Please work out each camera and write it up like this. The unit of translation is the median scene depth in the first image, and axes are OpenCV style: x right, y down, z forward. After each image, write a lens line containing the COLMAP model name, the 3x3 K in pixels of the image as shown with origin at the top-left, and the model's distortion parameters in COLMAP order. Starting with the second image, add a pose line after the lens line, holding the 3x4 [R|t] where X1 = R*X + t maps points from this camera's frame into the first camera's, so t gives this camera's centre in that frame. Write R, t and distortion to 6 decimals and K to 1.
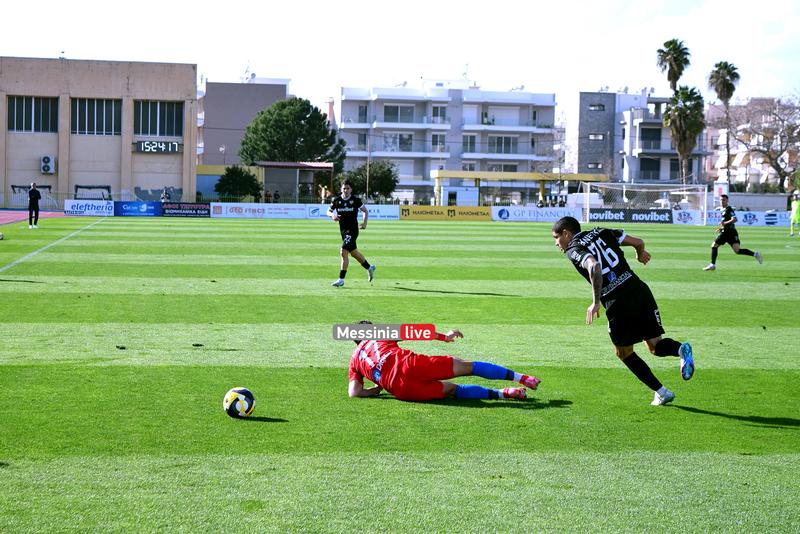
lens RADIAL K [[1714.8, 0, 405.2], [0, 1714.8, 270.1], [0, 0, 1]] dist [0.031755, 0.000000]
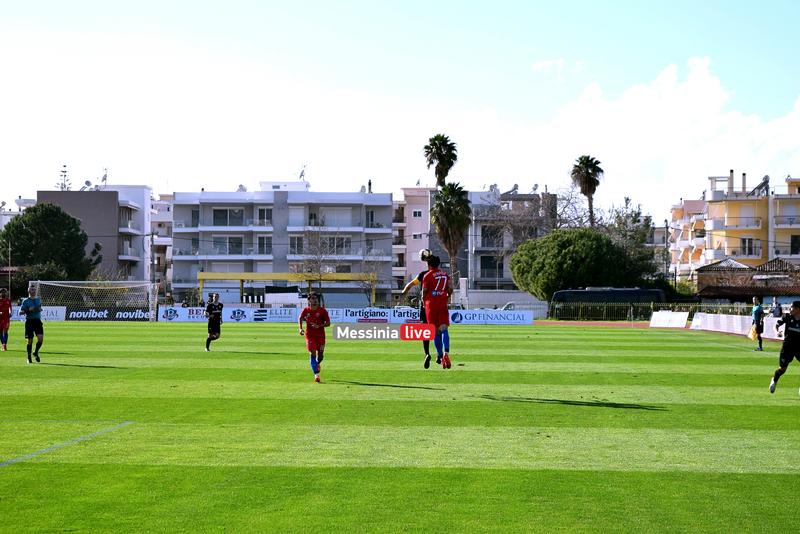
lens RADIAL K [[1714.8, 0, 399.4], [0, 1714.8, 267.7], [0, 0, 1]] dist [0.031755, 0.000000]
pose [[0.981092, -0.018958, -0.192611, 0.288720], [0.006647, 0.997905, -0.064360, 0.003909], [0.193428, 0.061862, 0.979162, 0.036610]]
